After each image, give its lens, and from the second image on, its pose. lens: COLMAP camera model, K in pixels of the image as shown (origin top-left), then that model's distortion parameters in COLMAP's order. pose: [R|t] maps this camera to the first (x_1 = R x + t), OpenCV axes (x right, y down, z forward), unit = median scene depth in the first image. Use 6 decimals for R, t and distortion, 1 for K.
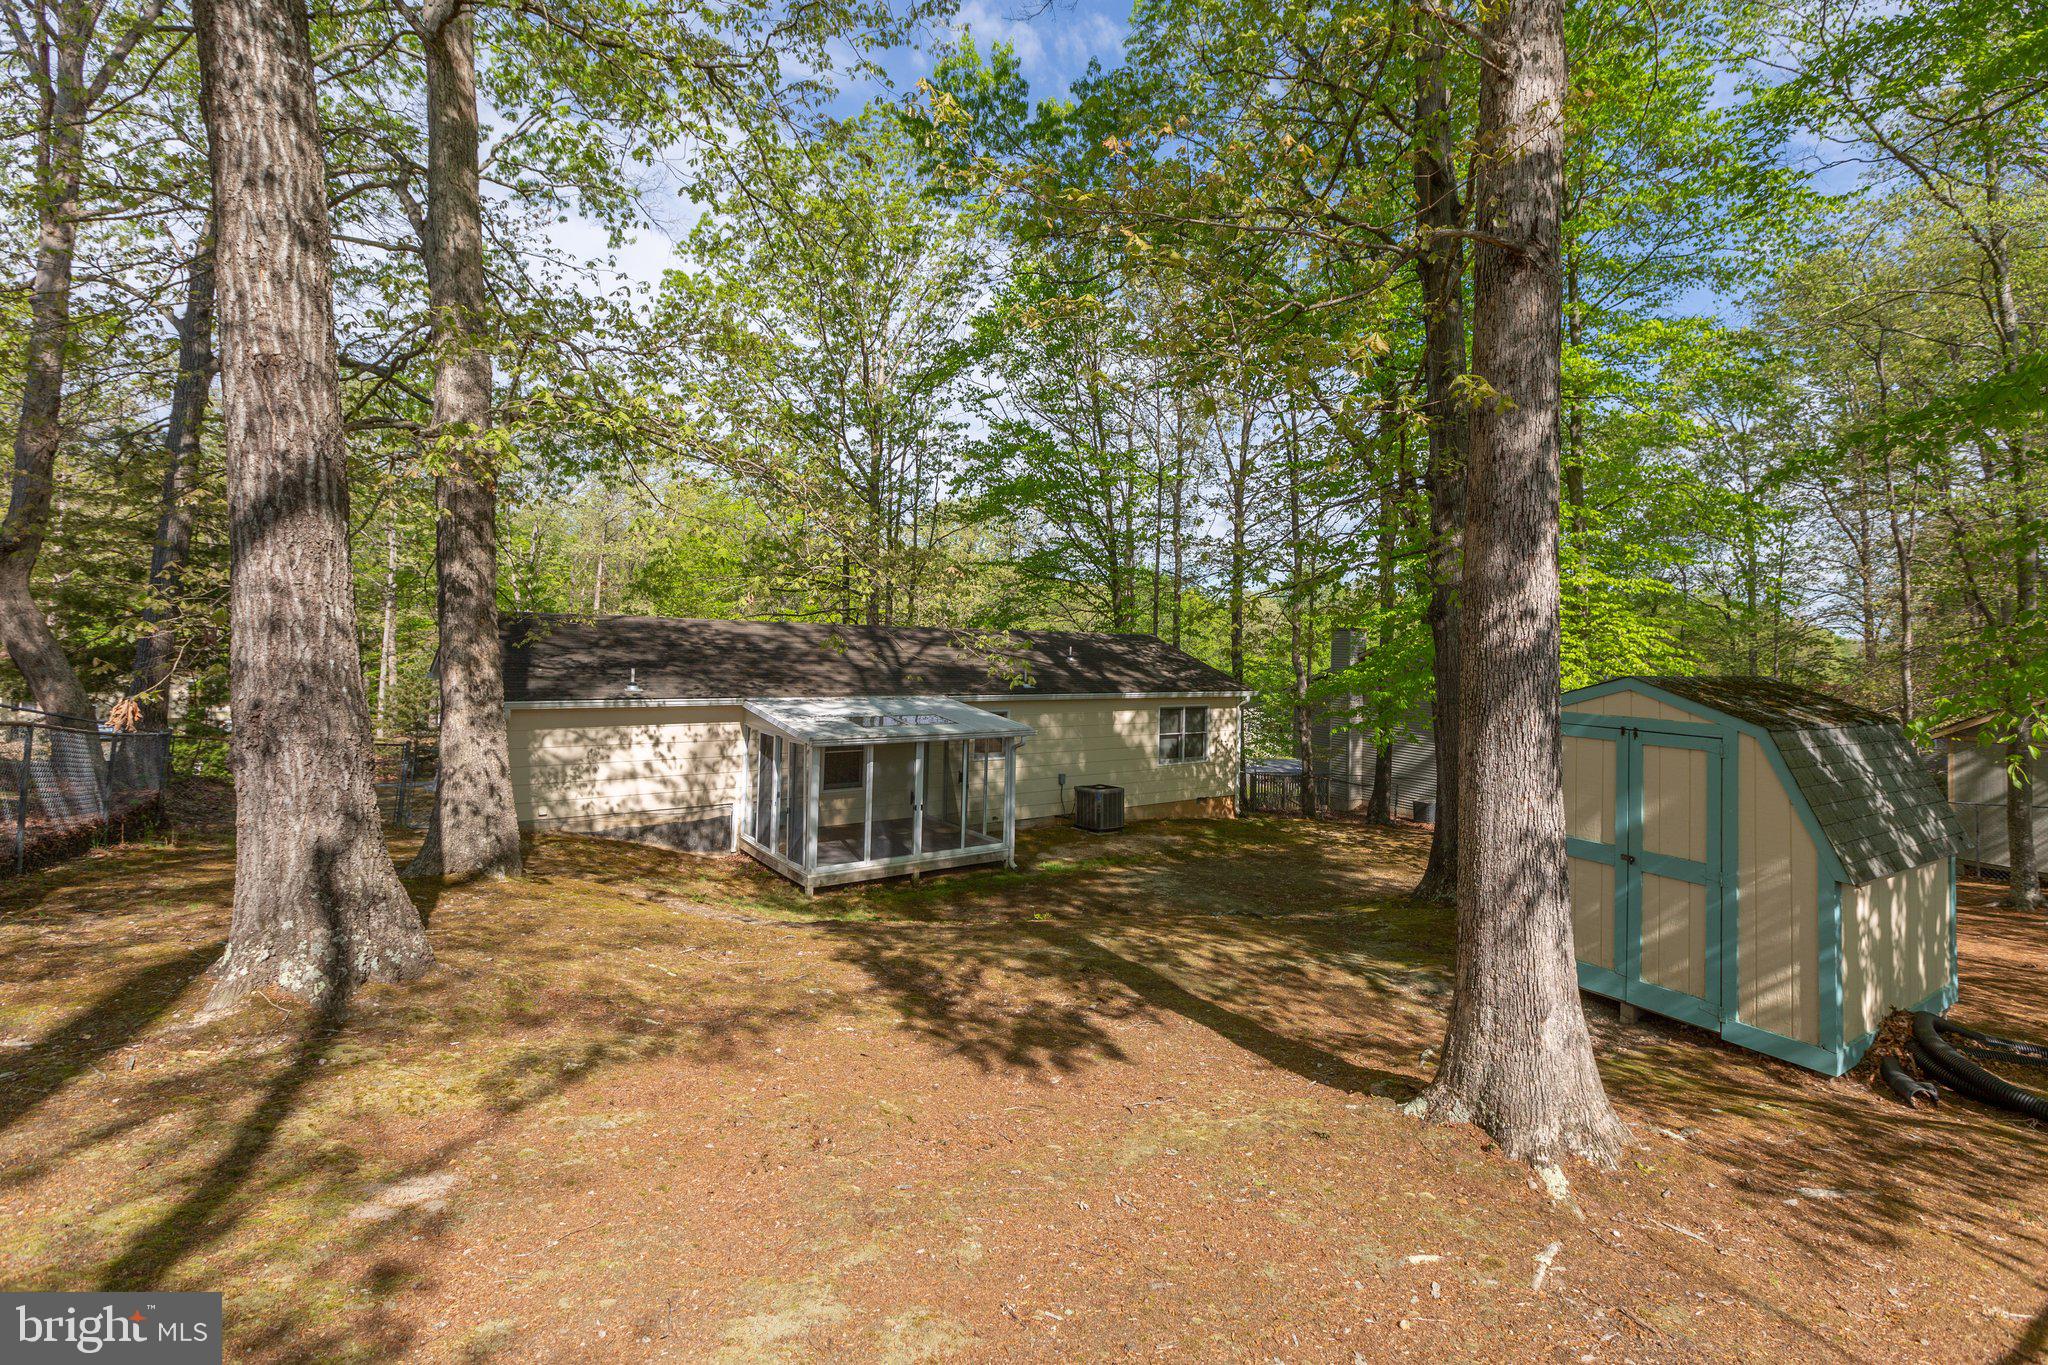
lens RADIAL K [[943.2, 0, 1087.1], [0, 943.2, 612.8], [0, 0, 1]] dist [0.006413, -0.000972]
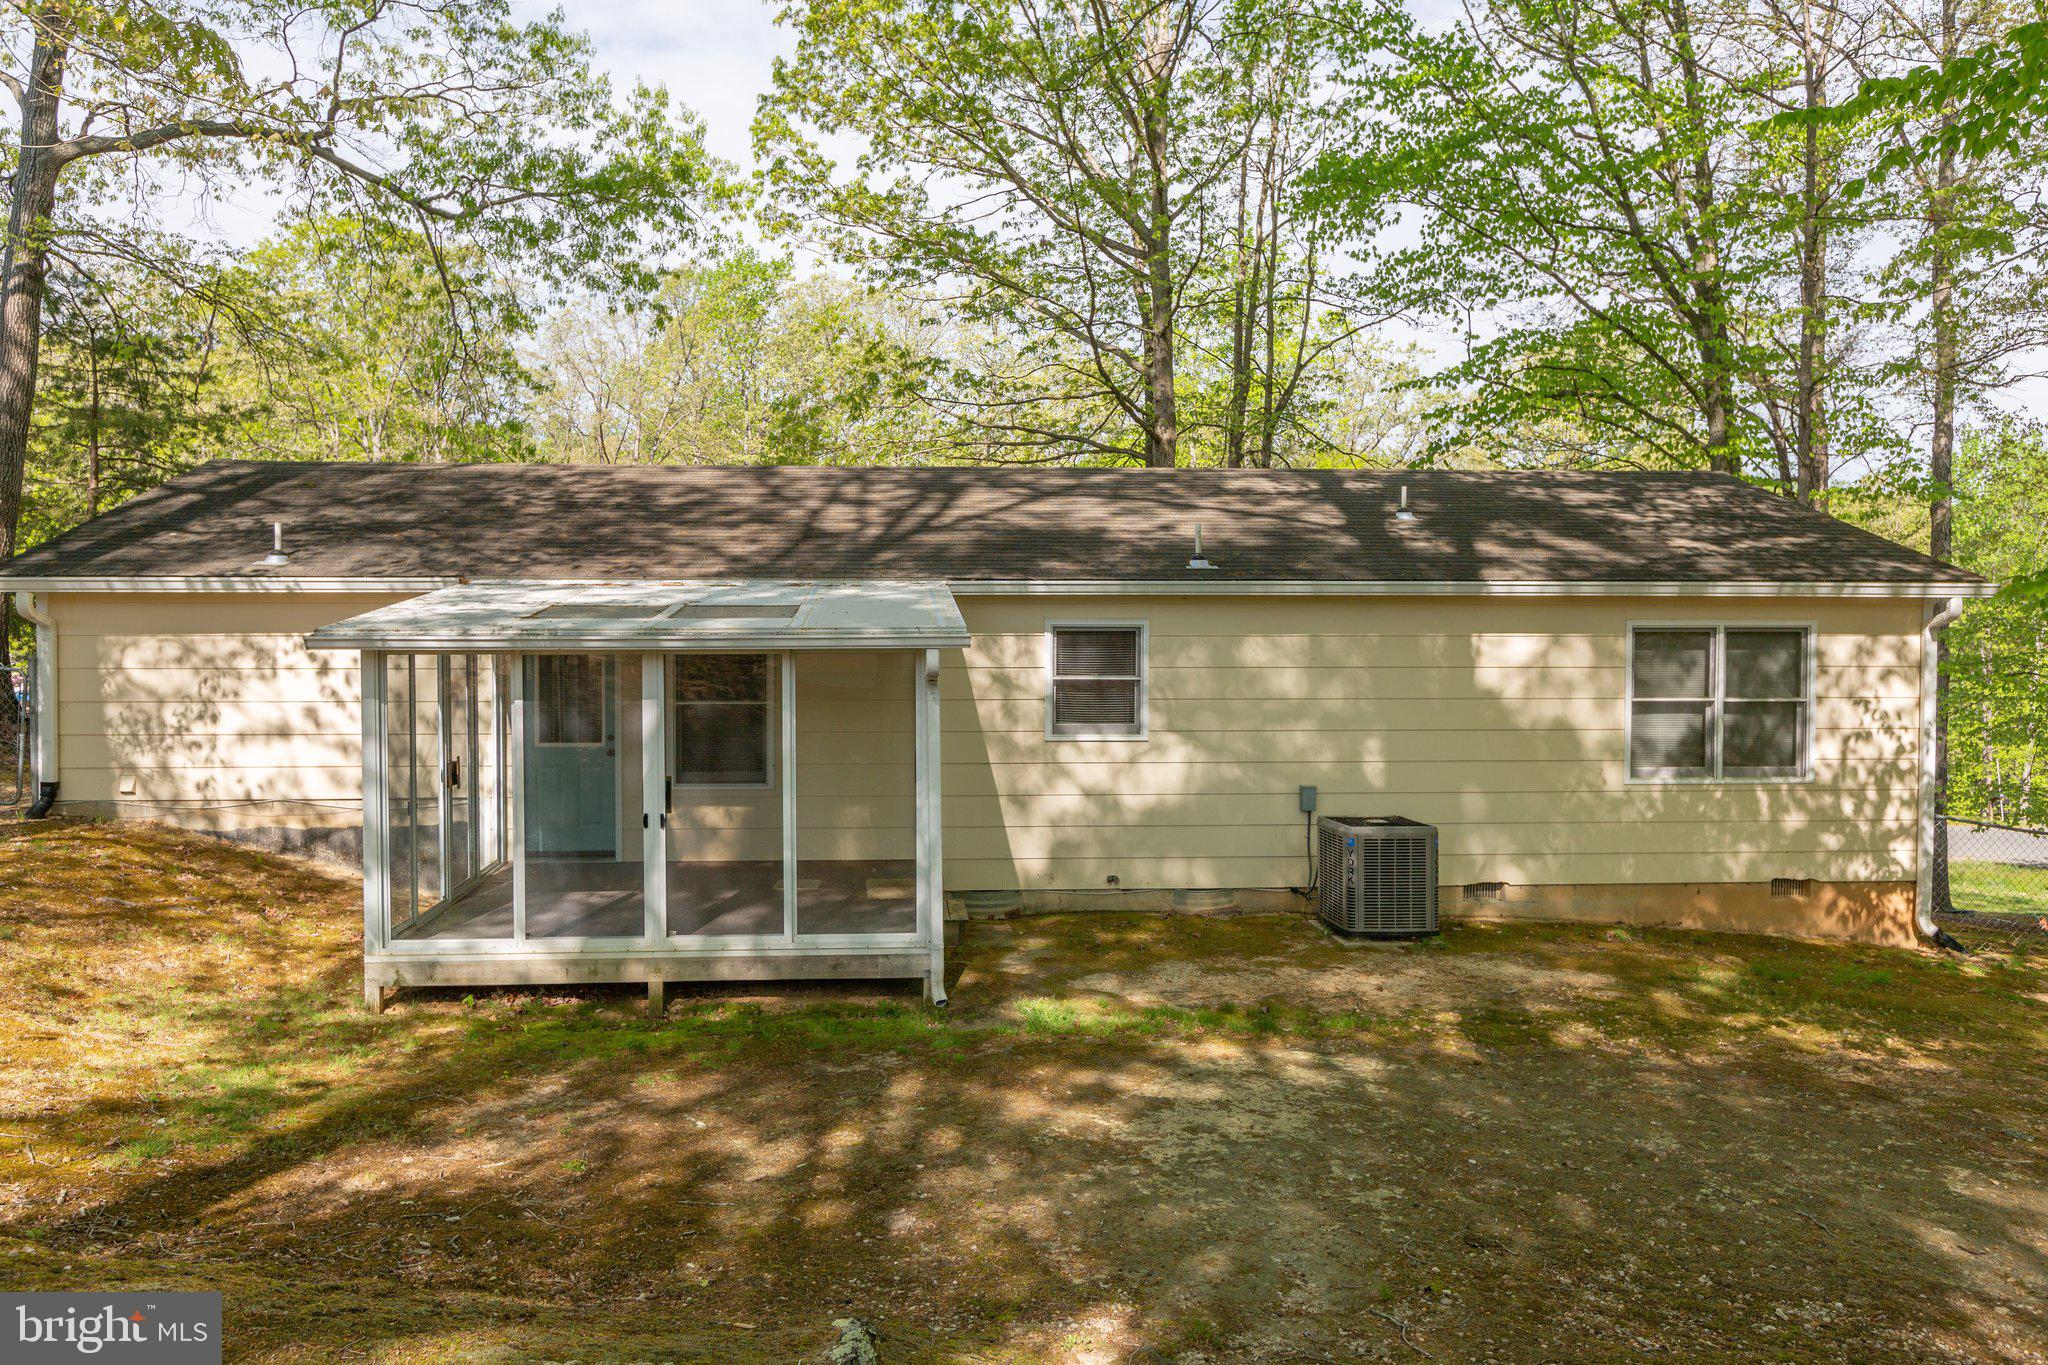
lens RADIAL K [[1434.8, 0, 998.6], [0, 1434.8, 633.0], [0, 0, 1]] dist [0.003810, -0.004559]
pose [[0.819941, -0.021216, -0.572054, 0.281017], [0.041330, 0.998899, 0.022191, 0.114011], [0.570953, -0.041838, 0.819916, 0.564012]]
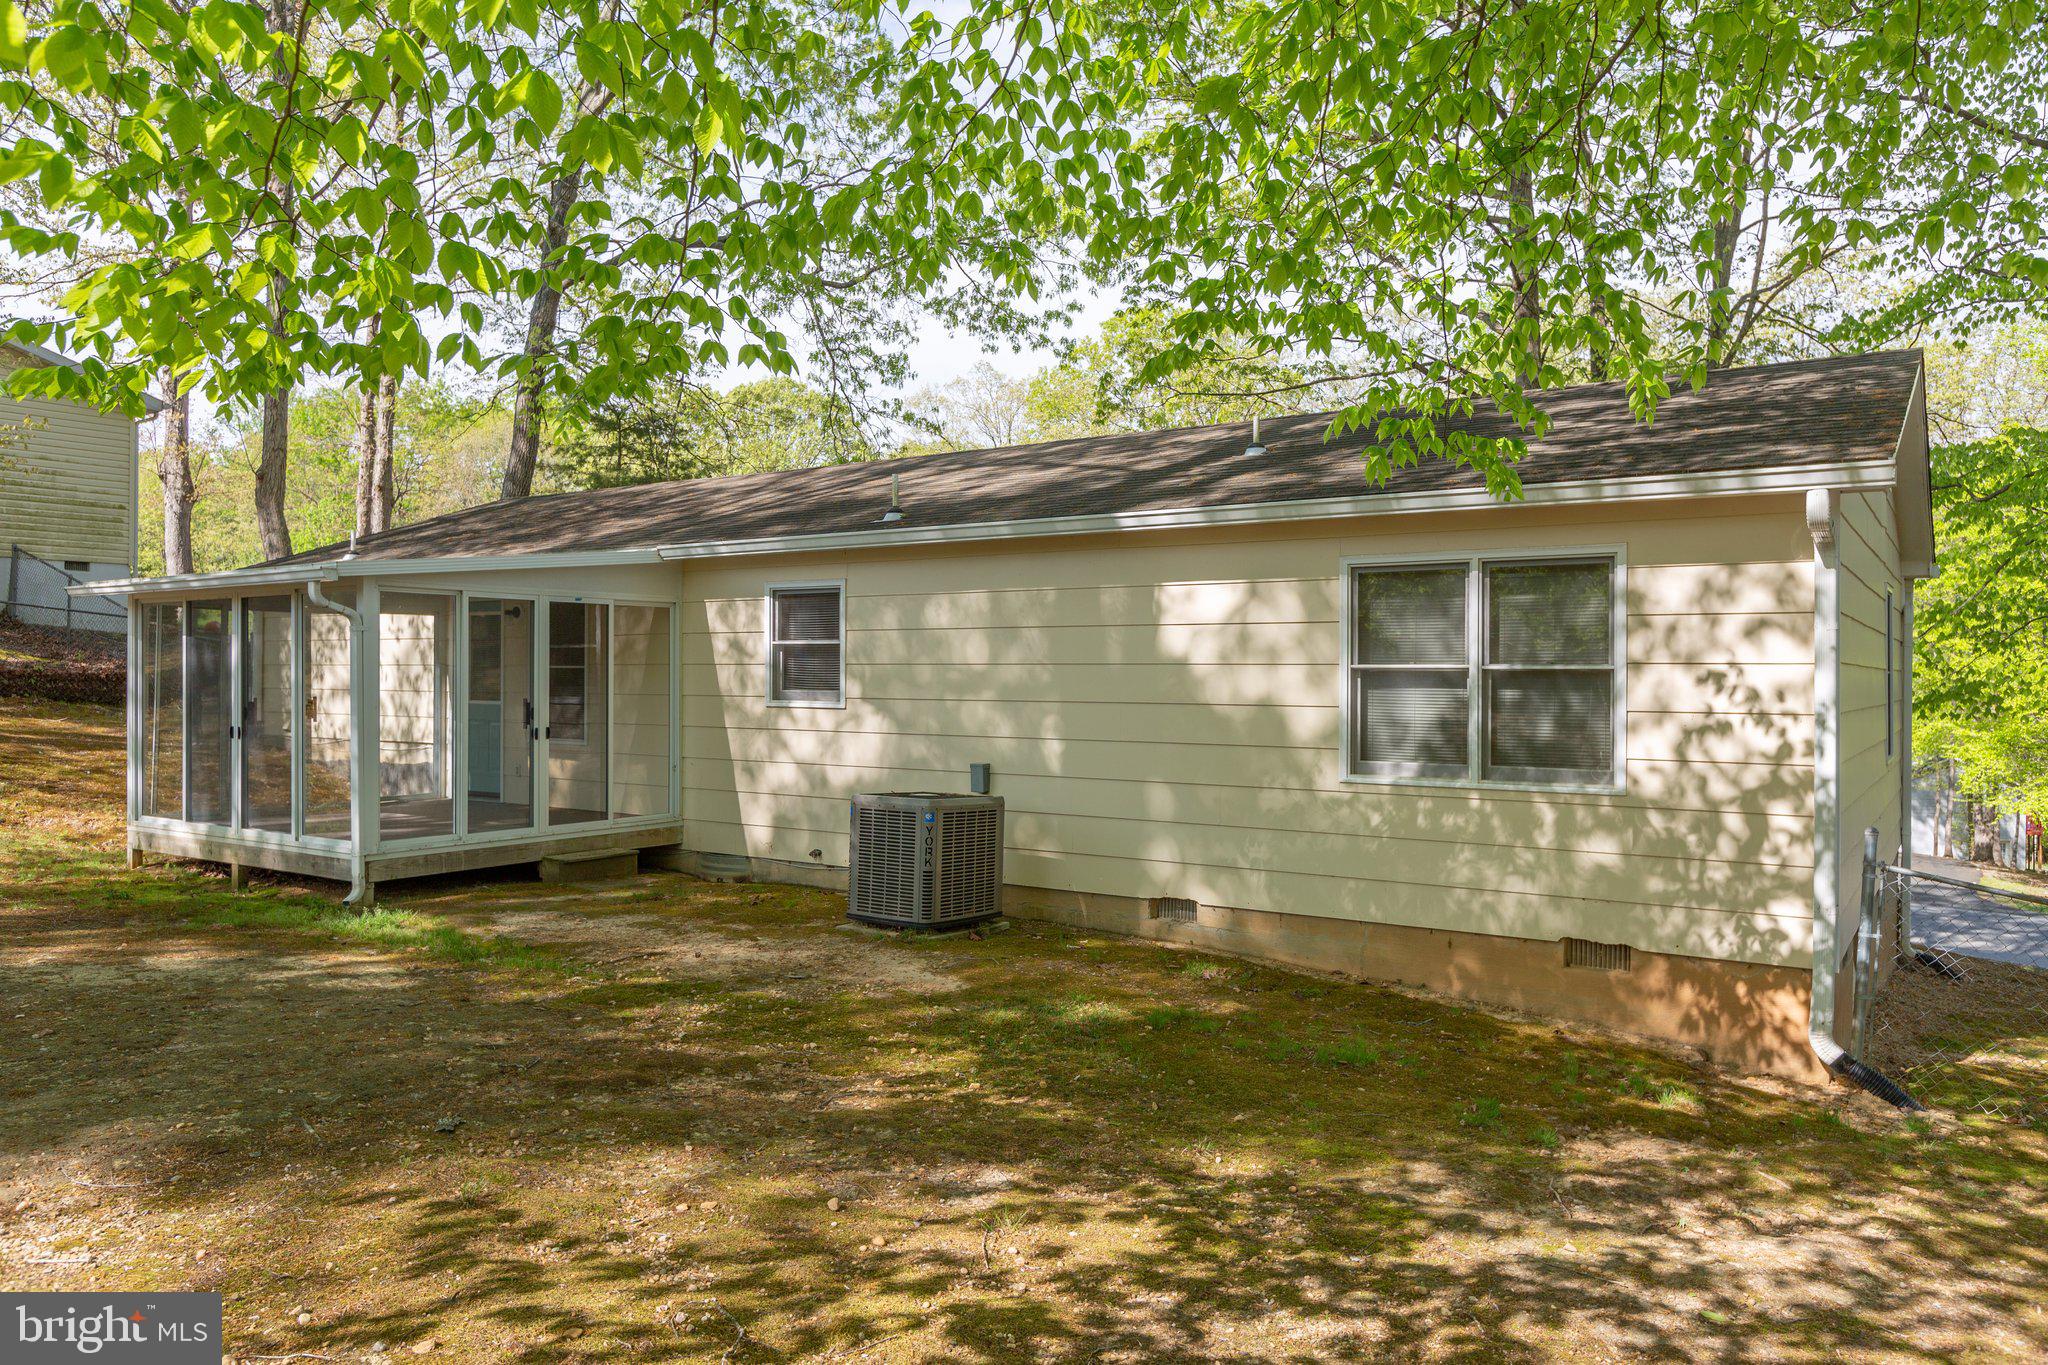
lens RADIAL K [[1434.8, 0, 1038.9], [0, 1434.8, 689.0], [0, 0, 1]] dist [0.003810, -0.004559]
pose [[0.289587, -0.029252, -0.956705, 0.636769], [0.027301, 0.999379, -0.022293, 0.203077], [0.956762, -0.019663, 0.290206, 1.138505]]
